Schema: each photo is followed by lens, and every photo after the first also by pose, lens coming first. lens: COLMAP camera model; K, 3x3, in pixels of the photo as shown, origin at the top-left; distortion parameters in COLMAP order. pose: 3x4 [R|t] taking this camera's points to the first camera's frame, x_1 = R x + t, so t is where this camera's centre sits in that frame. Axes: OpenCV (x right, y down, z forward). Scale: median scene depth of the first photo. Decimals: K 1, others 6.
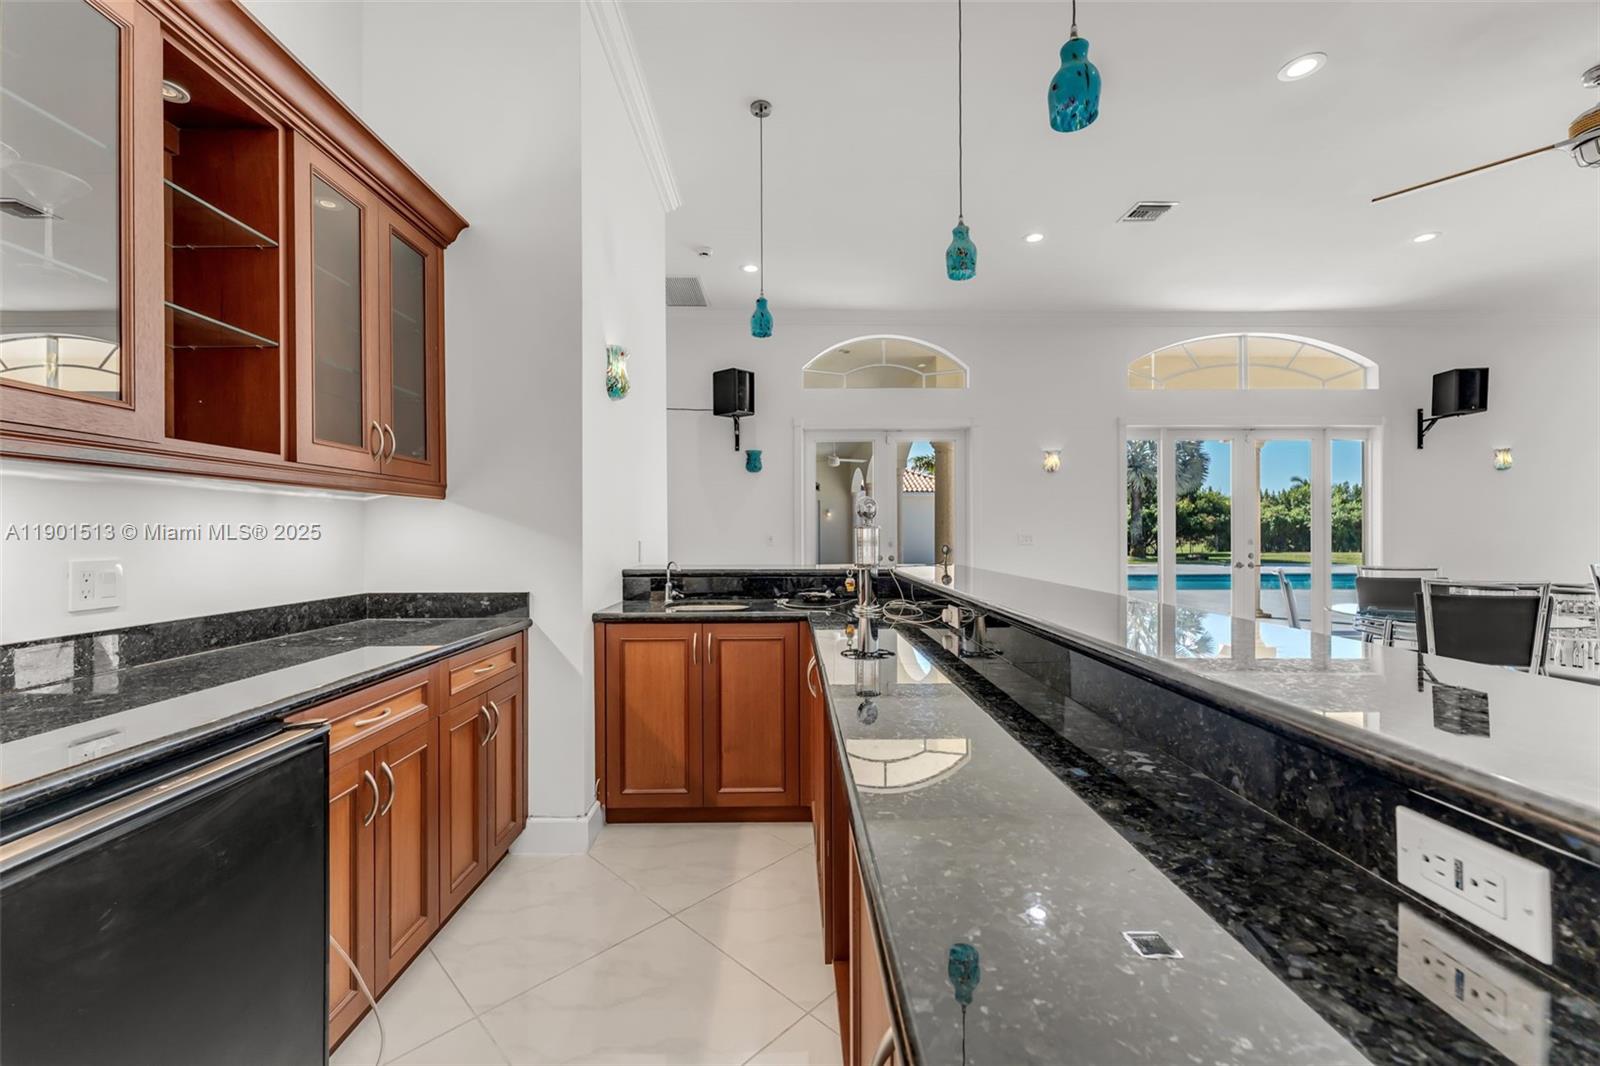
lens RADIAL K [[641.5, 0, 797.4], [0, 641.5, 532.1], [0, 0, 1]] dist [0.001340, -0.000274]
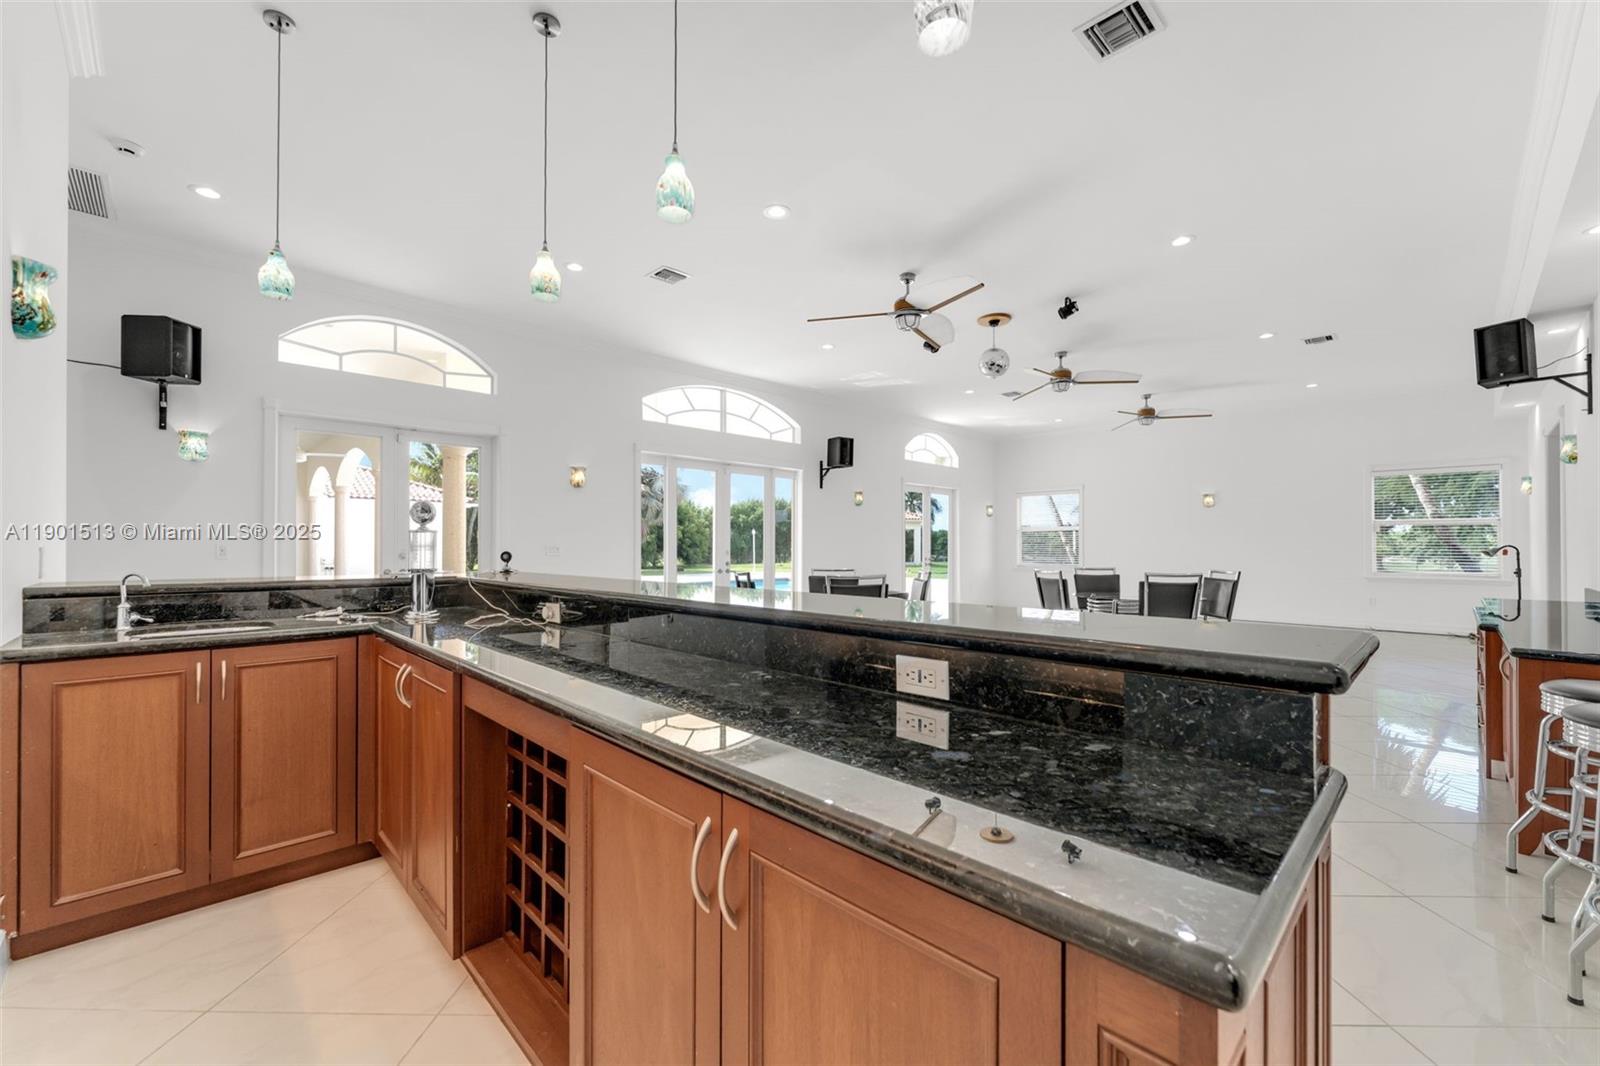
lens RADIAL K [[641.5, 0, 805.7], [0, 641.5, 541.4], [0, 0, 1]] dist [0.001340, -0.000274]
pose [[0.722877, 0.008557, 0.690924, -0.147558], [-0.001774, 0.999943, -0.010528, 0.015243], [-0.690974, 0.006385, 0.722851, -0.063688]]
